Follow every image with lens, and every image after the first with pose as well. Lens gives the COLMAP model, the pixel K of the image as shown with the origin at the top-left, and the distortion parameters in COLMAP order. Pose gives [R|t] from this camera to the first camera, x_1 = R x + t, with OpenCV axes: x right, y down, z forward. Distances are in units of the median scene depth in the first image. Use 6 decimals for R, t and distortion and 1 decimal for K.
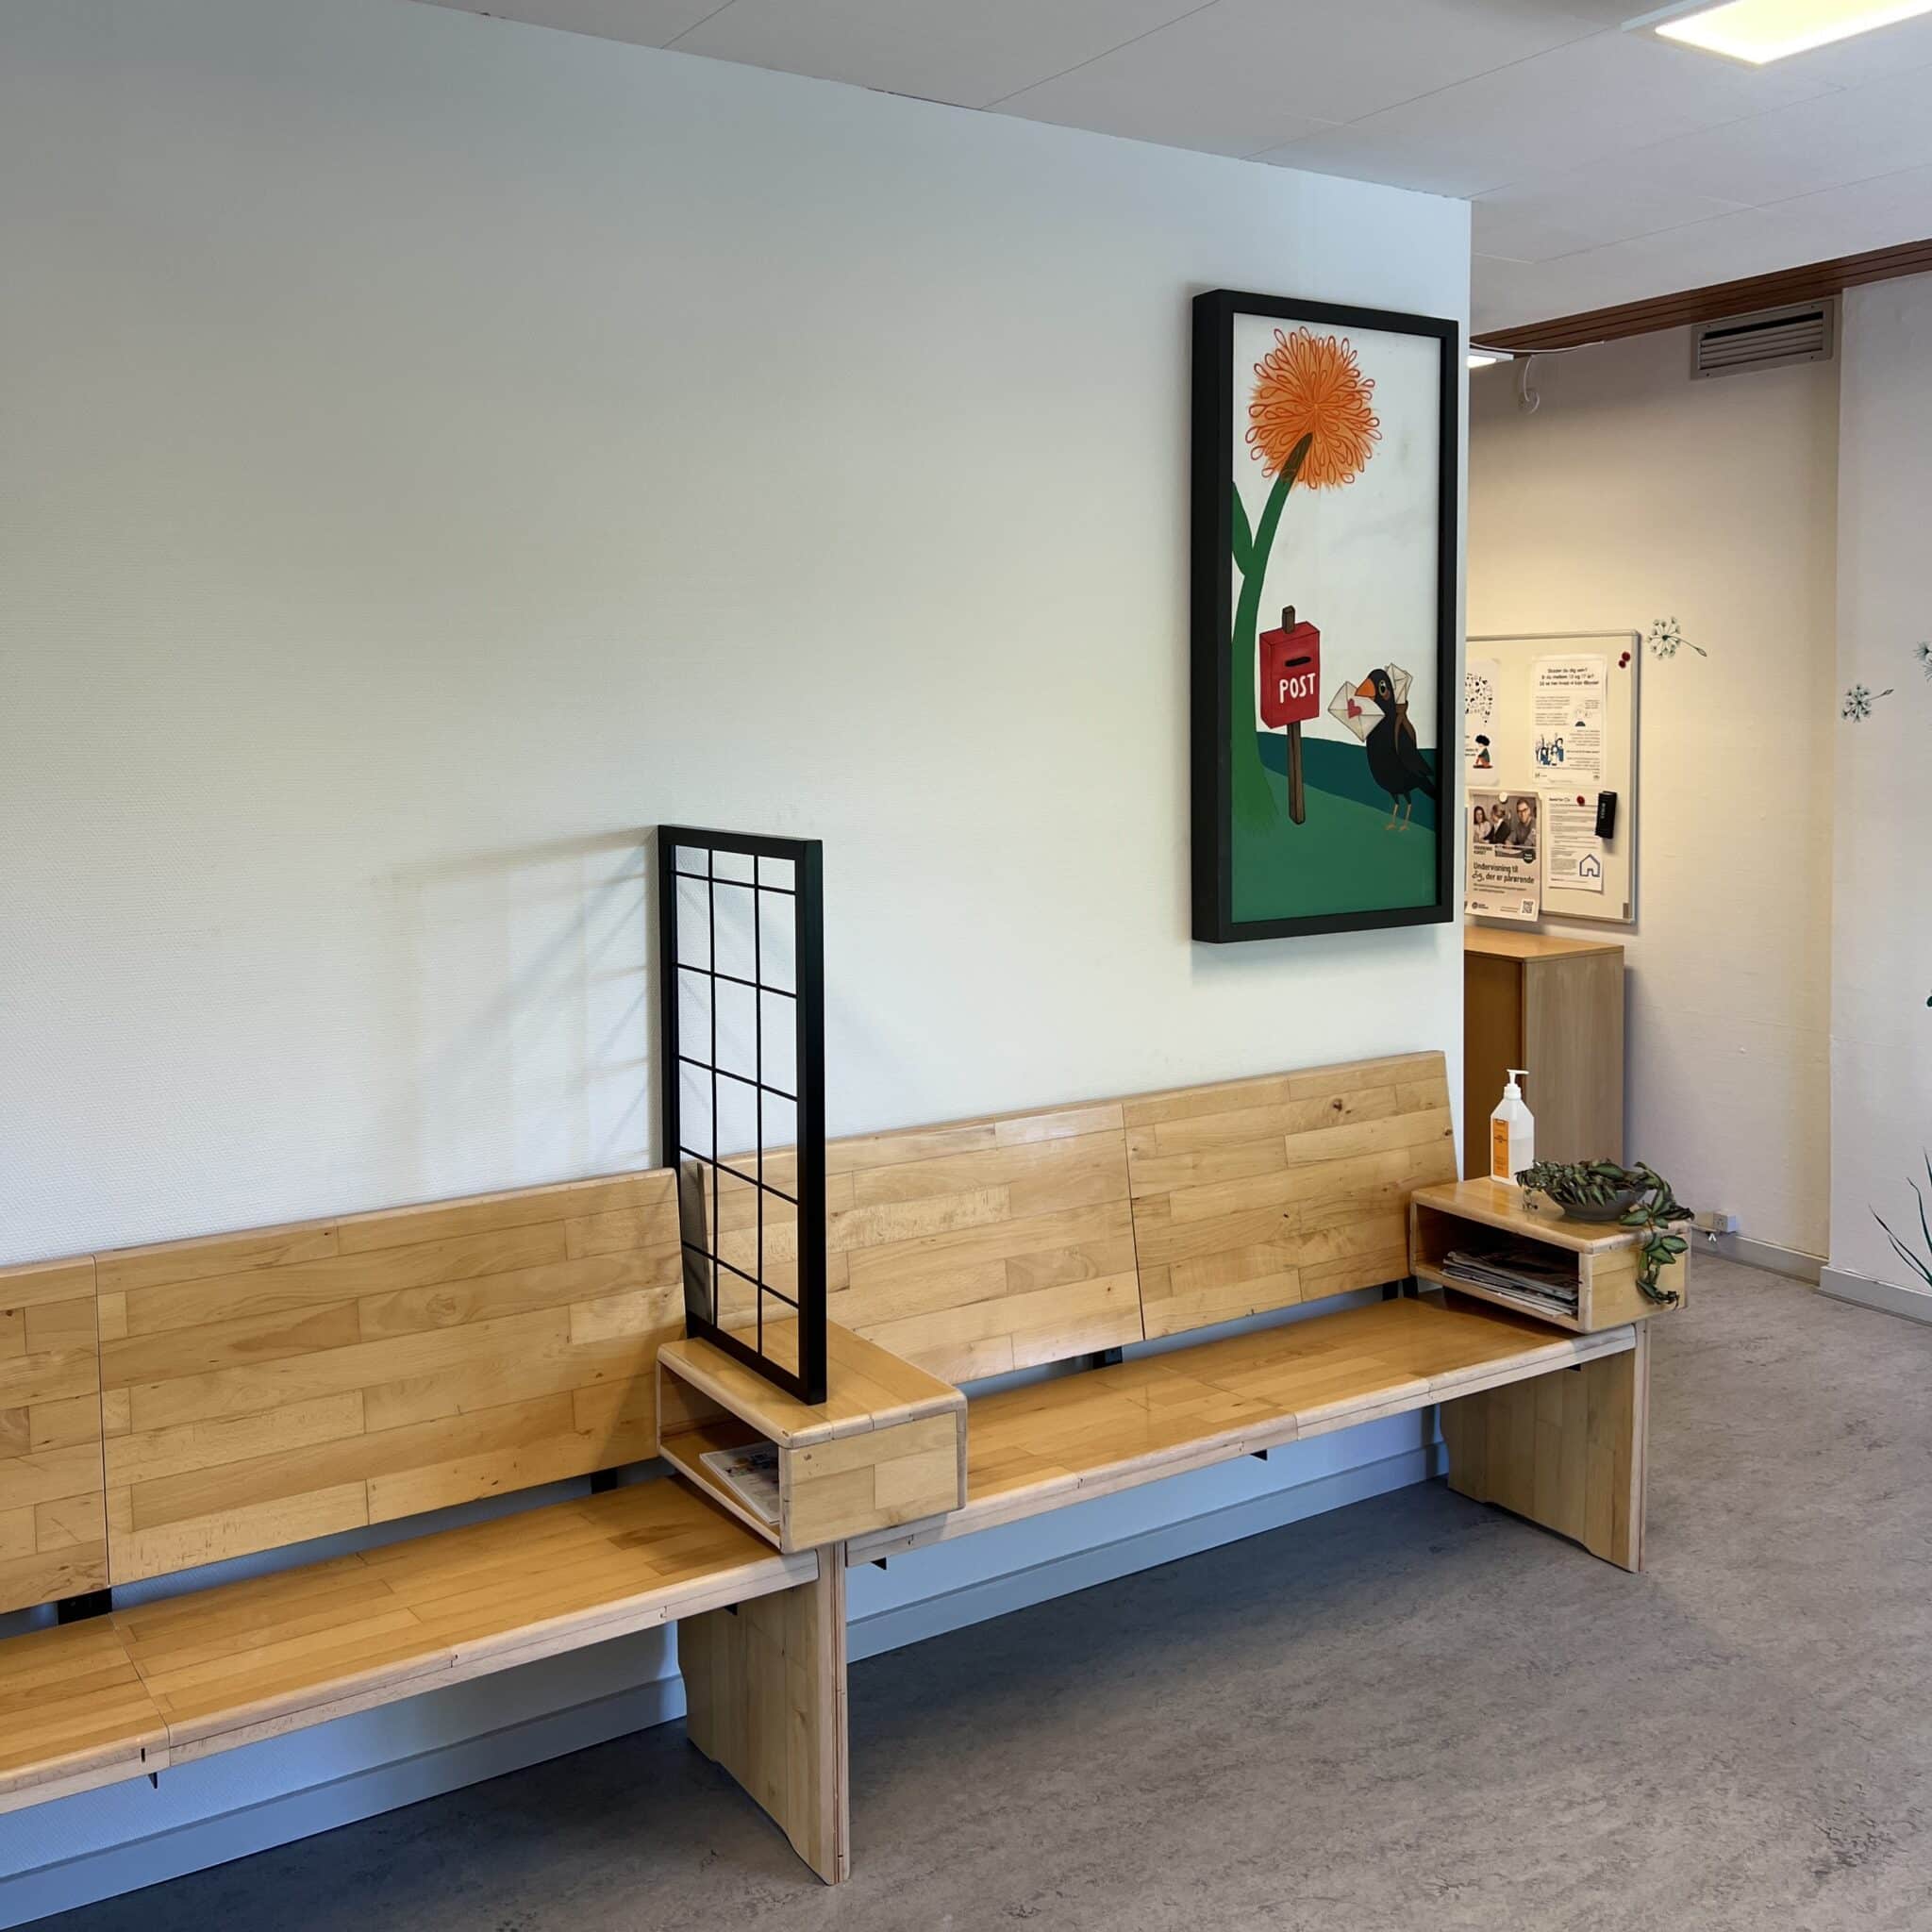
lens RADIAL K [[2013.4, 0, 967.8], [0, 2013.4, 874.6], [0, 0, 1]] dist [0.081132, -0.086619]
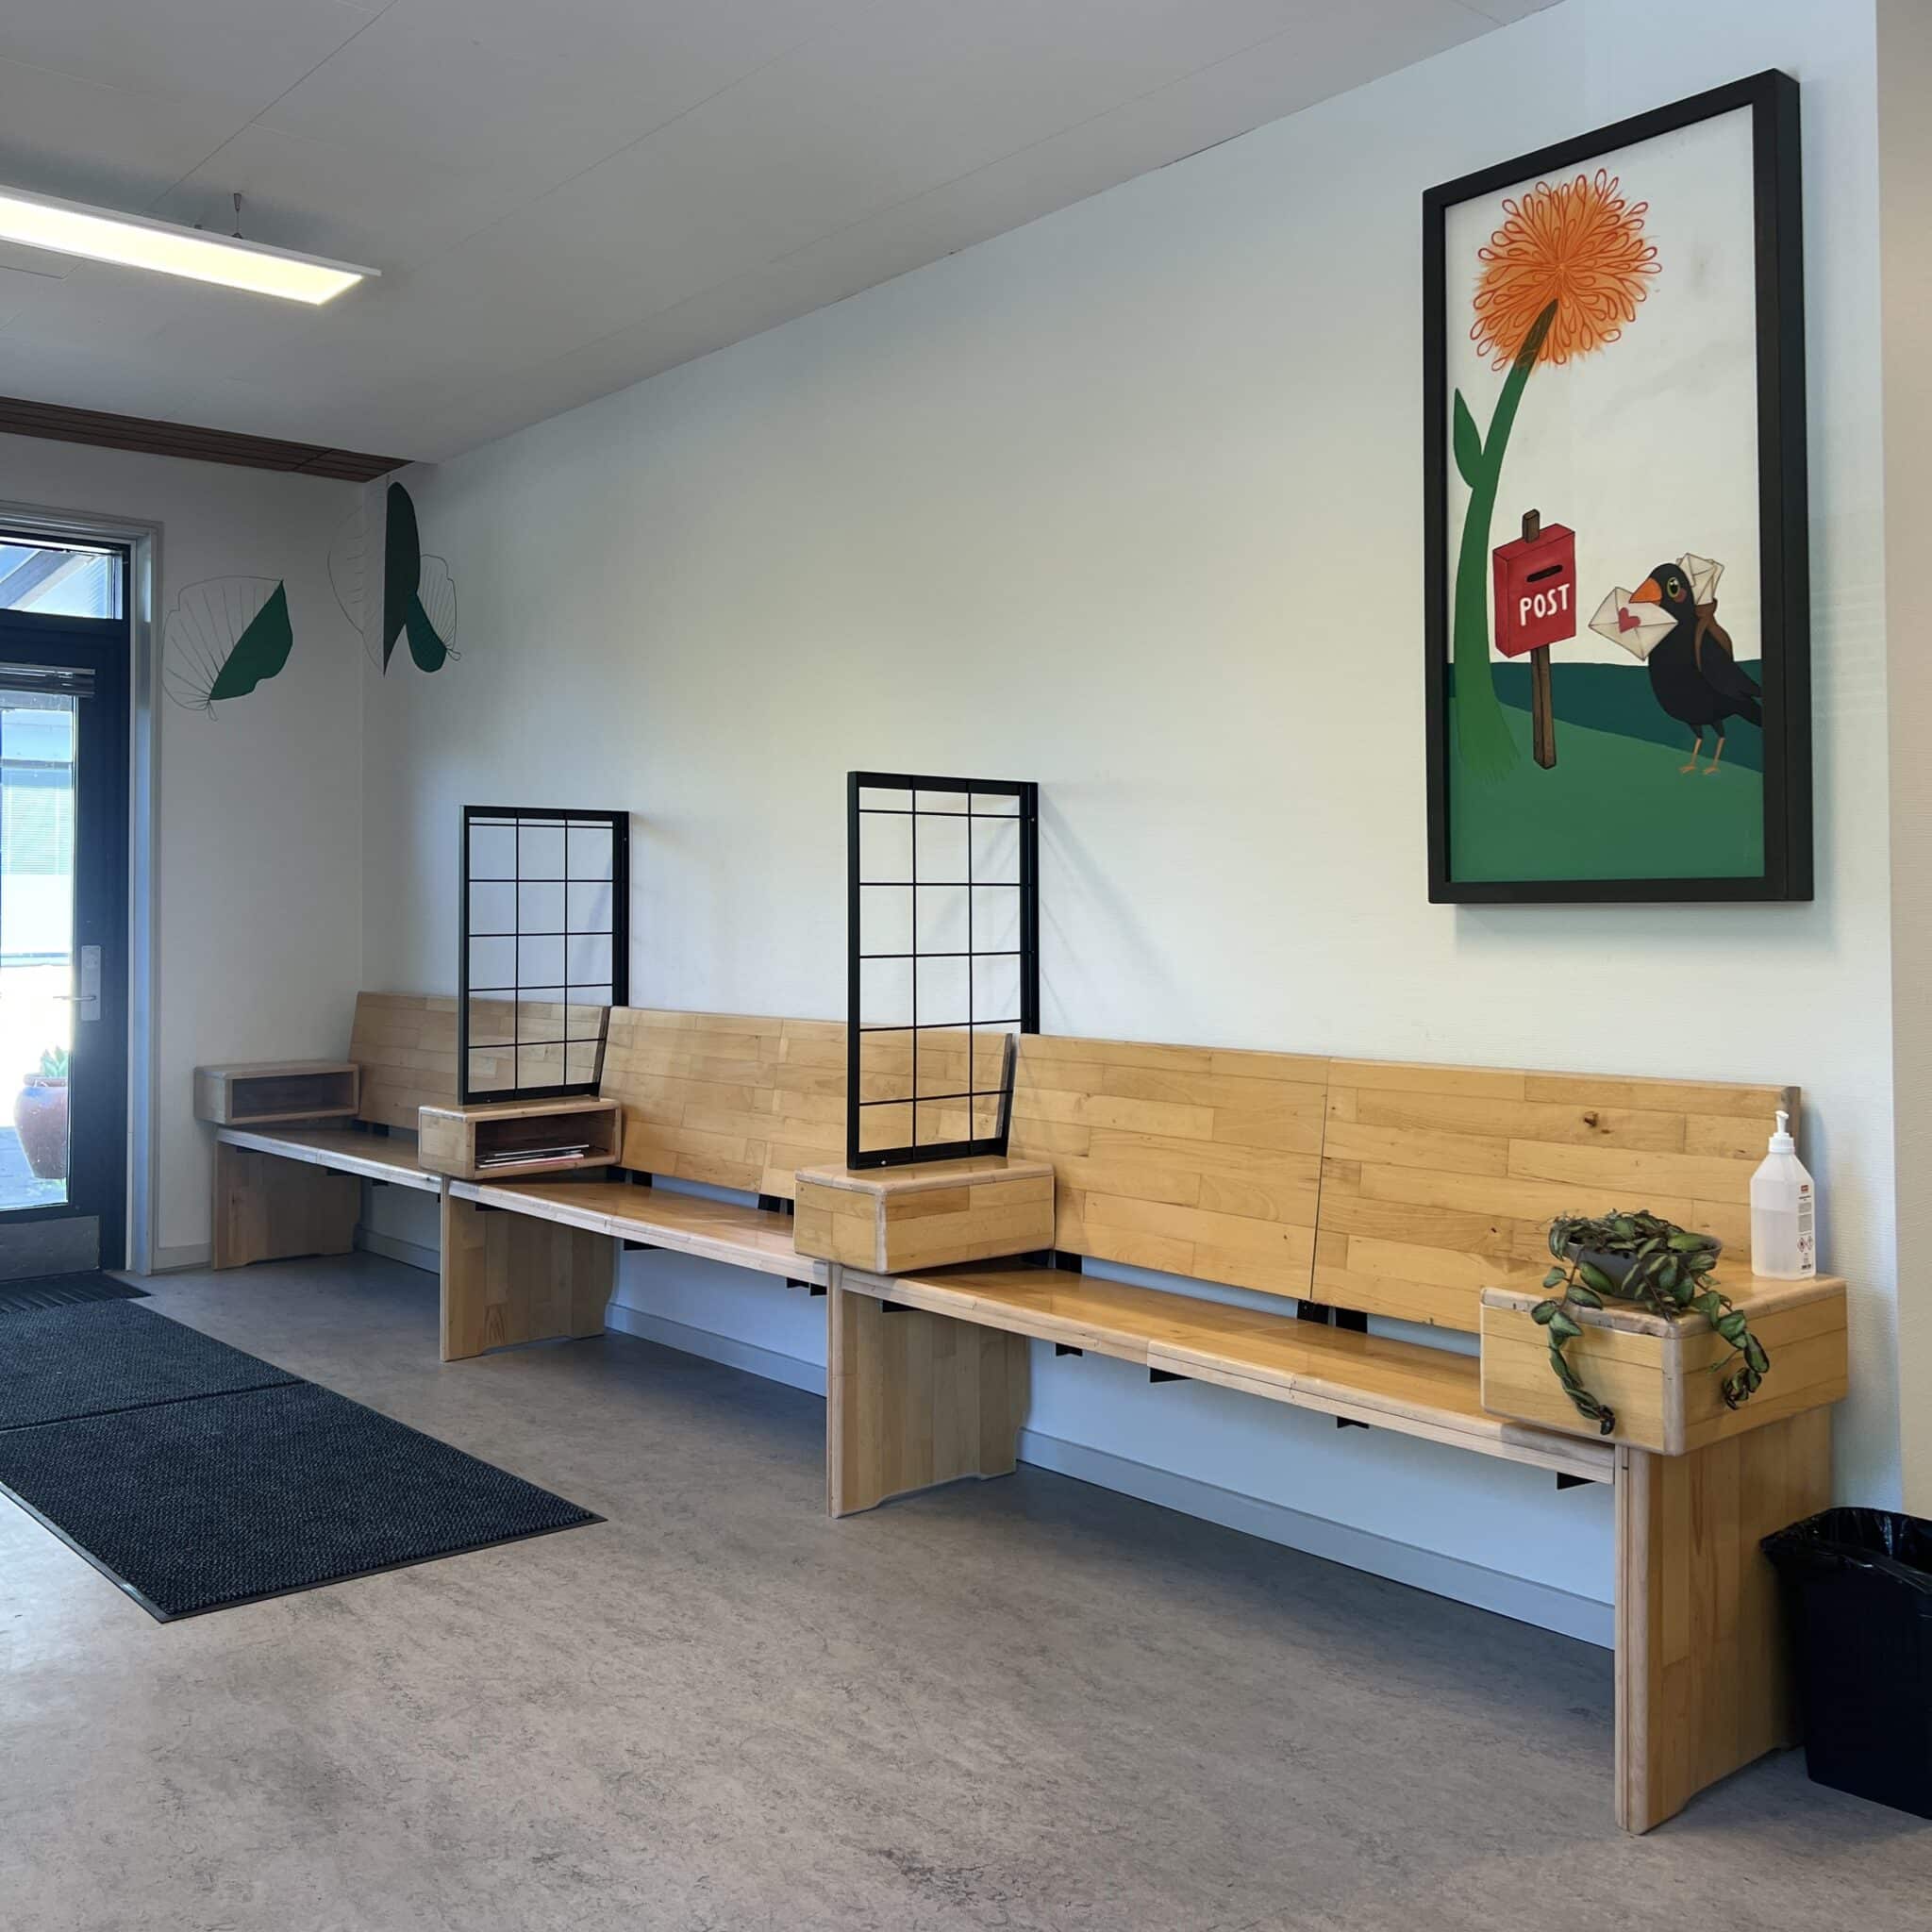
lens RADIAL K [[1925.8, 0, 966.0], [0, 1925.8, 966.0], [0, 0, 1]] dist [0.087800, -0.143839]
pose [[0.112202, 0.029166, -0.993257, 0.955856], [-0.099701, 0.994856, 0.017950, 0.067403], [0.988671, 0.097014, 0.114532, 0.692060]]
